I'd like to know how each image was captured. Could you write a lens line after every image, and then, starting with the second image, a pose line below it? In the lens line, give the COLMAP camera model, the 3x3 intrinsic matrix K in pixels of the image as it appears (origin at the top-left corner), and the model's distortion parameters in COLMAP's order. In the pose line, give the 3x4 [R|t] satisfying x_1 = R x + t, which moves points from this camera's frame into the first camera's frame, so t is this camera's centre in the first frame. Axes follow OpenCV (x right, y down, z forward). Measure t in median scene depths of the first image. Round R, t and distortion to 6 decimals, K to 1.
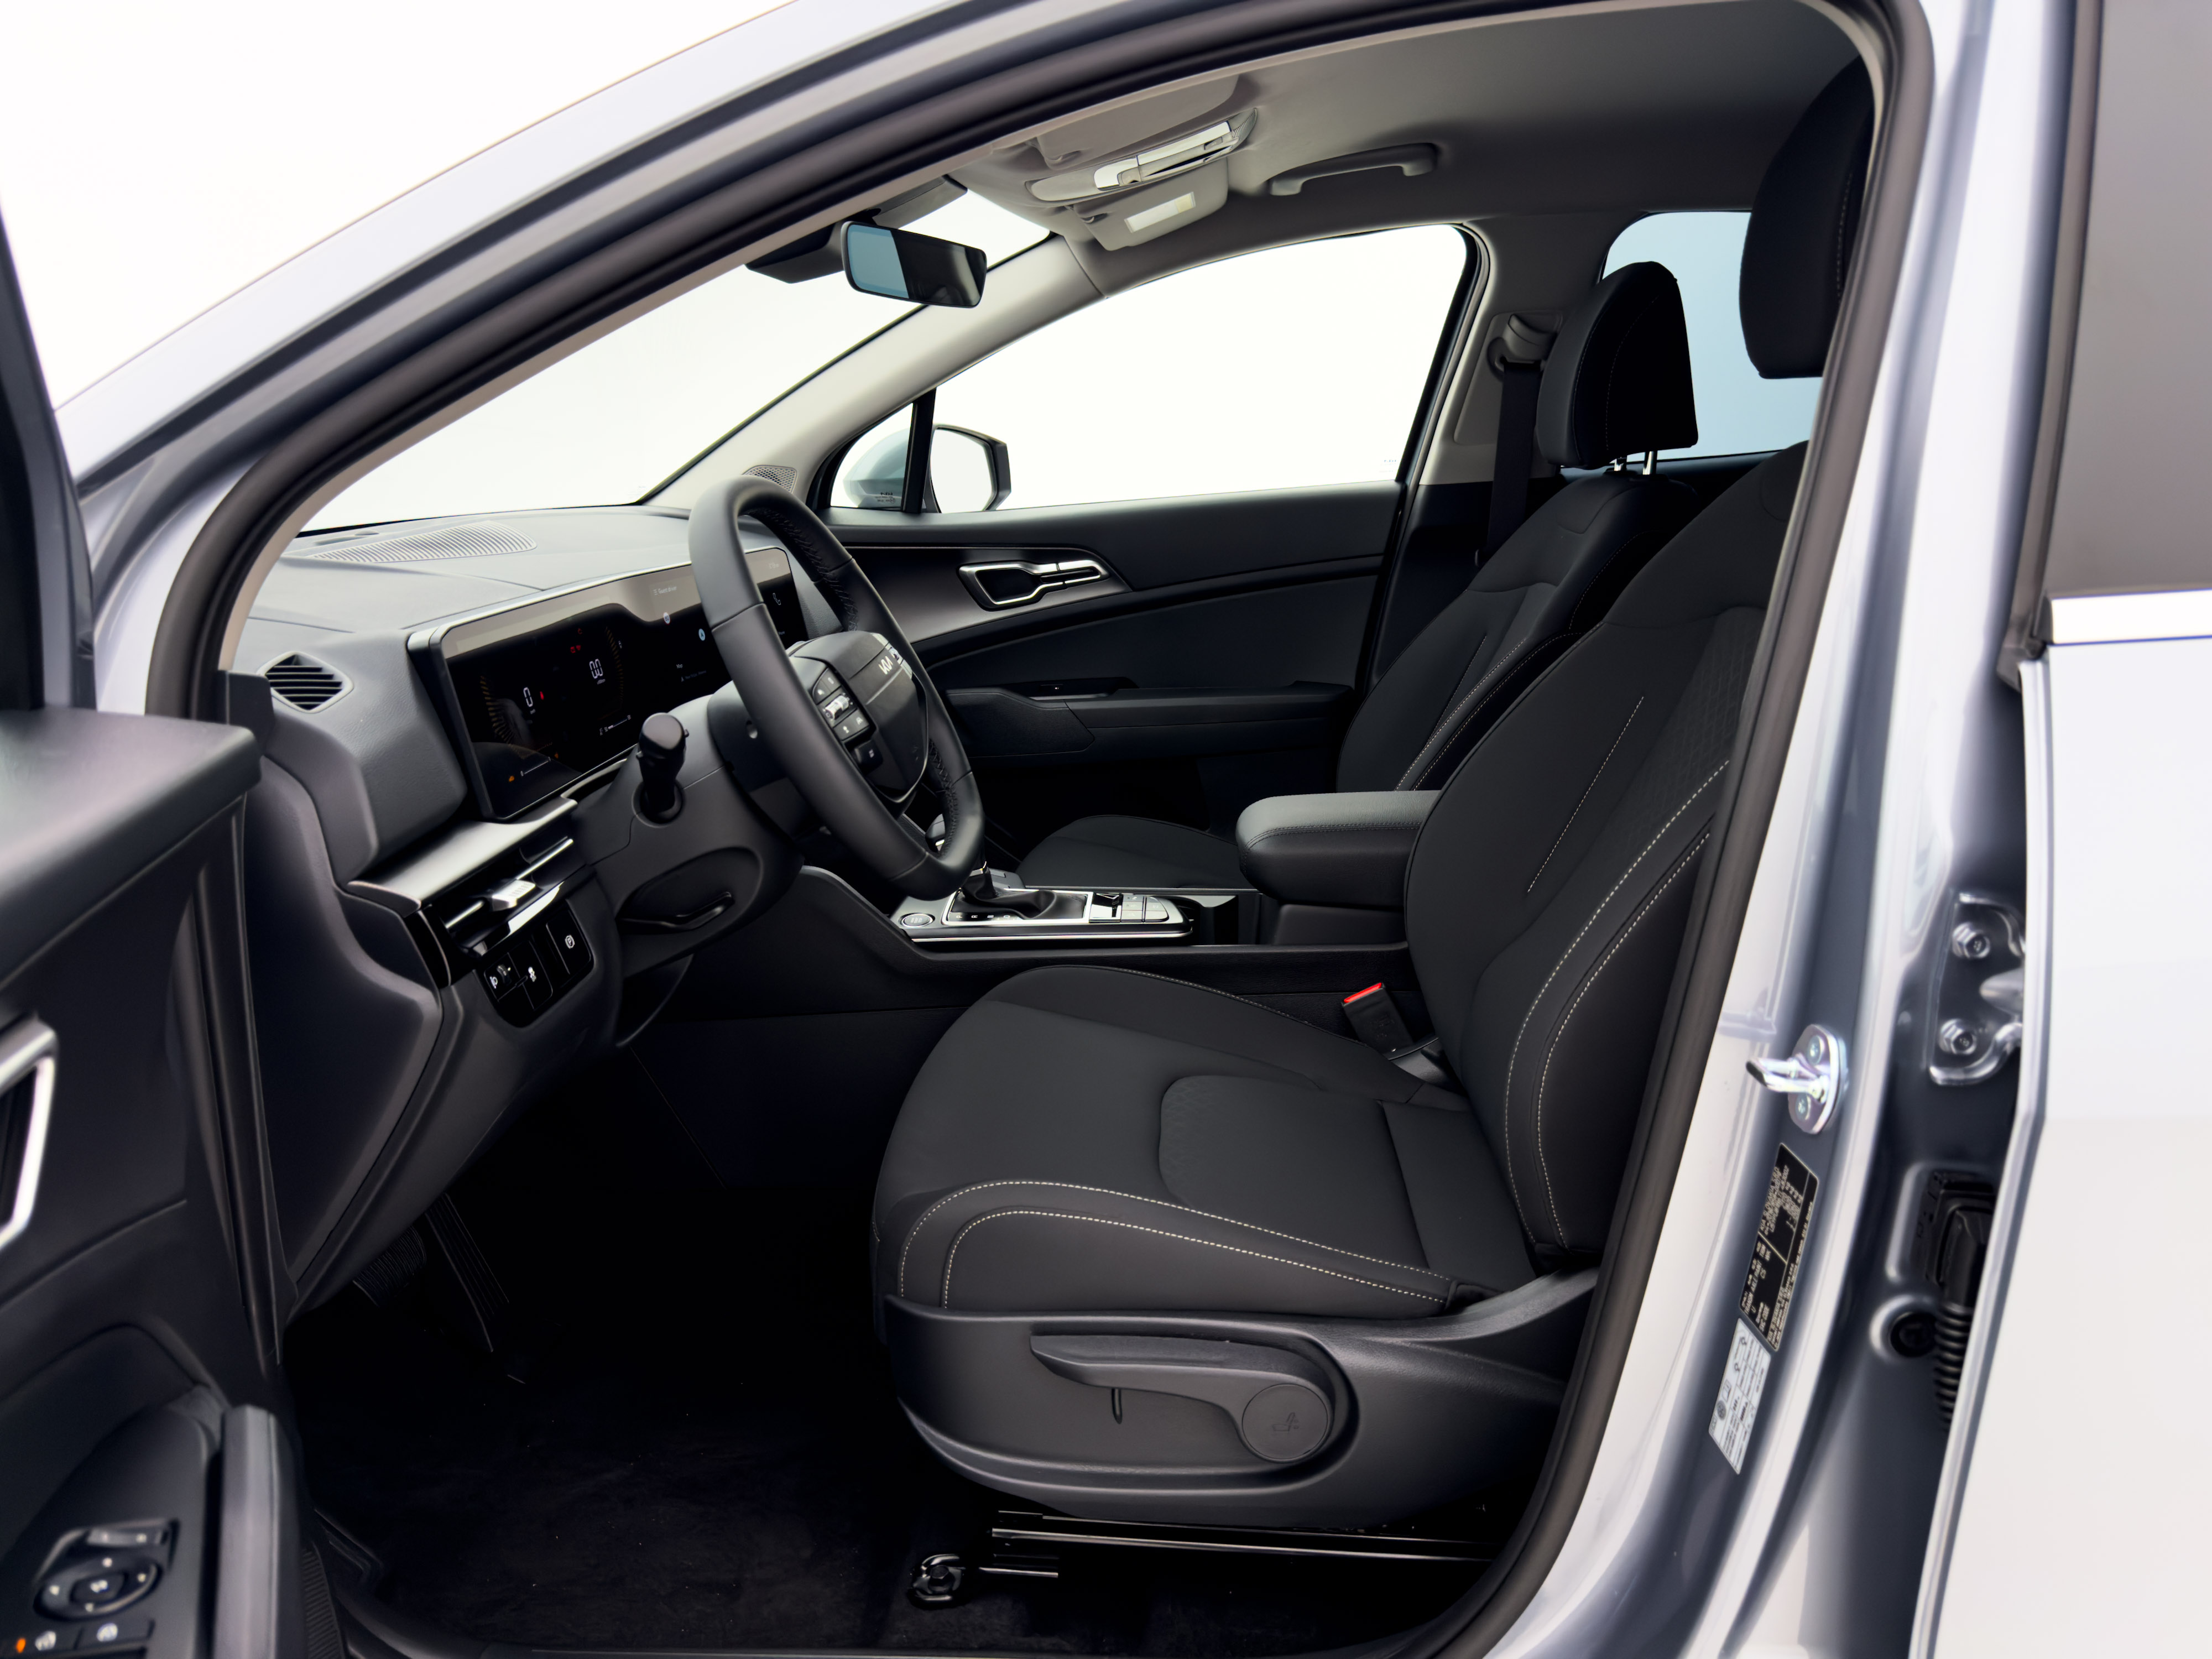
lens RADIAL K [[1637.5, 0, 1107.5], [0, 1637.5, 842.1], [0, 0, 1]] dist [0.052395, -0.045059]
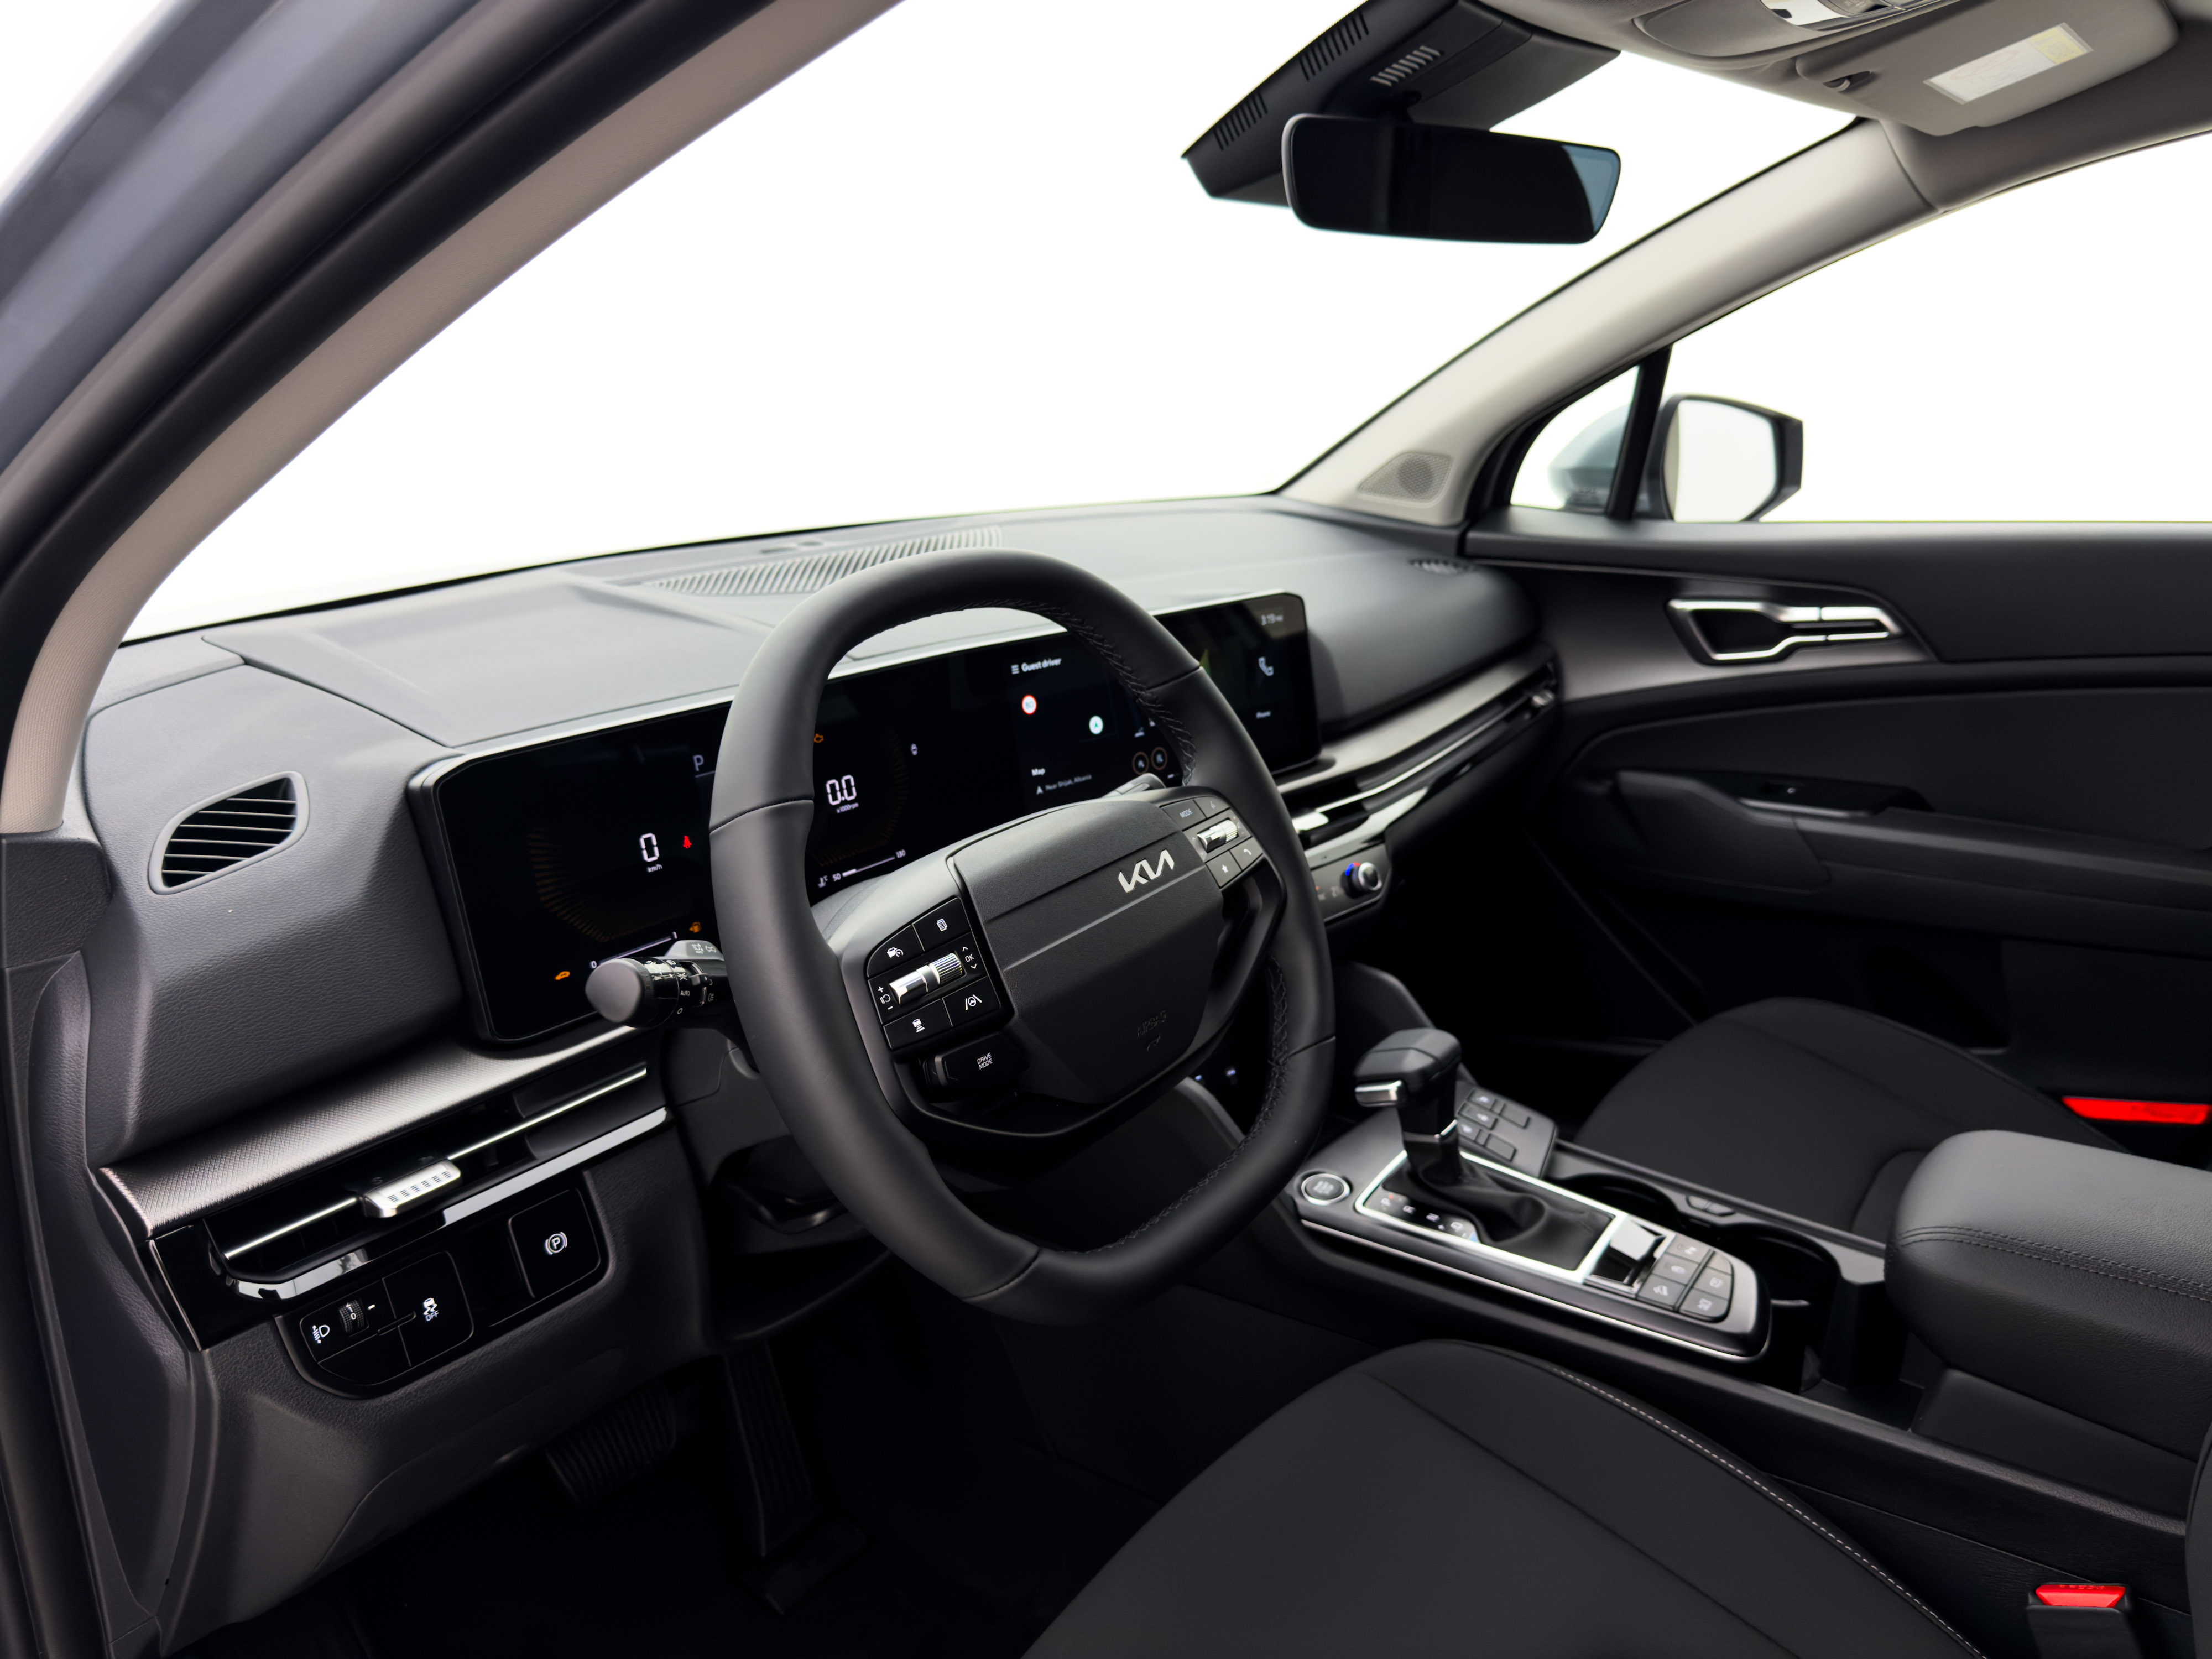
lens RADIAL K [[1637.5, 0, 1085.6], [0, 1637.5, 805.7], [0, 0, 1]] dist [0.052395, -0.045059]
pose [[0.836030, 0.155447, -0.526203, 0.086988], [-0.141337, 0.987677, 0.067217, -0.093658], [0.530167, 0.018177, 0.847698, 0.269022]]
